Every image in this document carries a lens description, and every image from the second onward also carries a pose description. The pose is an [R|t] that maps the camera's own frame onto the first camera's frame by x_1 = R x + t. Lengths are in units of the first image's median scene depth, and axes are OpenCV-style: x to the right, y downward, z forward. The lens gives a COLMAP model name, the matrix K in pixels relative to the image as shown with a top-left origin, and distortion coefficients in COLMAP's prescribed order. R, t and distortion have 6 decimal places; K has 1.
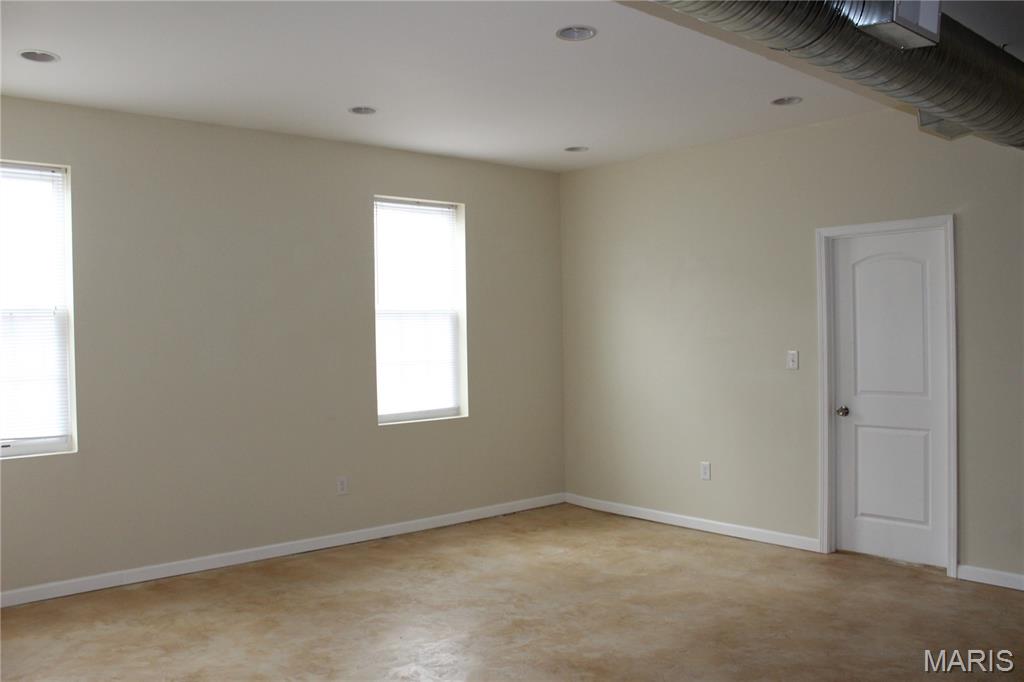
lens RADIAL K [[863.7, 0, 512.0], [0, 863.7, 341.0], [0, 0, 1]] dist [-0.173720, 0.161292]
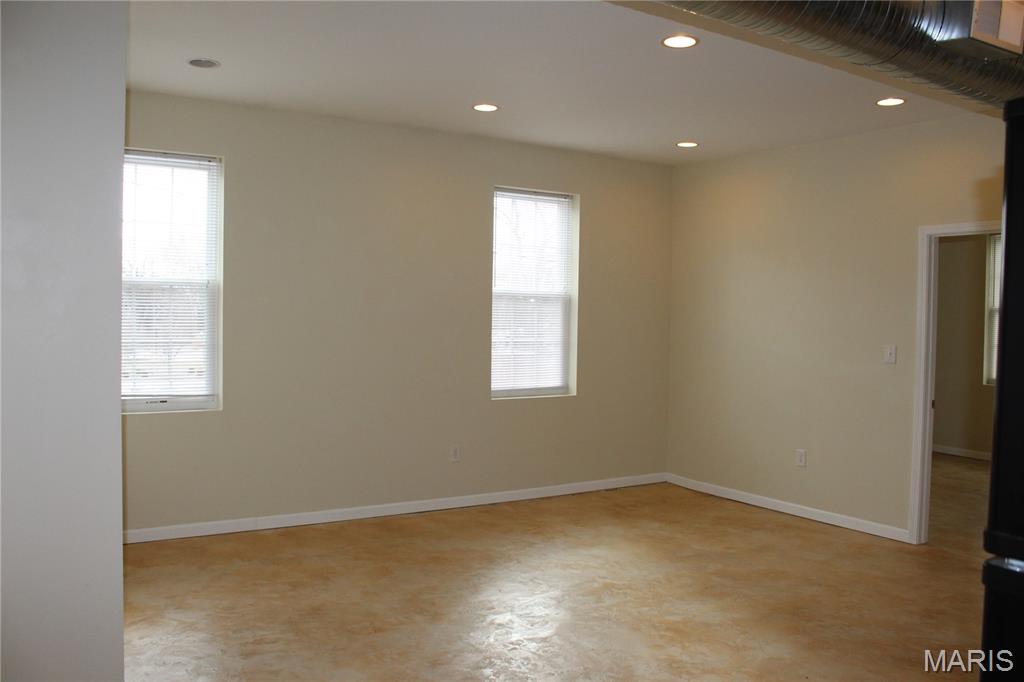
lens RADIAL K [[863.7, 0, 512.0], [0, 863.7, 341.0], [0, 0, 1]] dist [-0.173720, 0.161292]
pose [[0.989024, 0.038240, -0.142723, 0.029795], [-0.035523, 0.999137, 0.021536, 0.001195], [0.143423, -0.016230, 0.989528, -0.089243]]
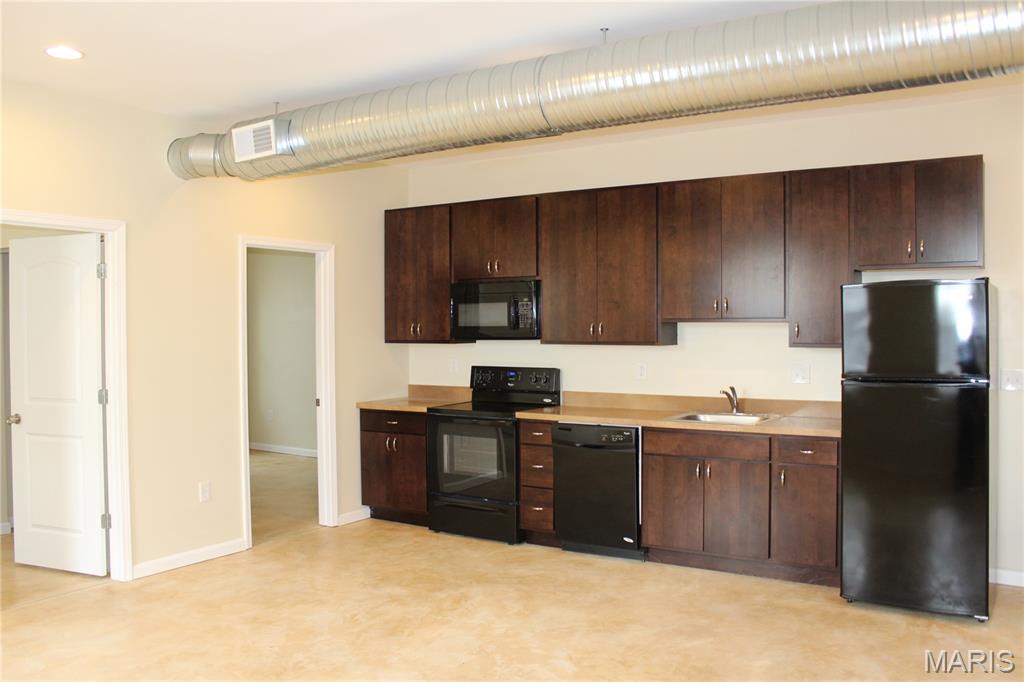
lens RADIAL K [[863.7, 0, 512.0], [0, 863.7, 341.0], [0, 0, 1]] dist [-0.173720, 0.161292]
pose [[-0.291974, 0.000371, 0.956426, -0.673679], [0.014223, 0.999891, 0.003955, -0.006466], [-0.956320, 0.014758, -0.291948, 0.980506]]
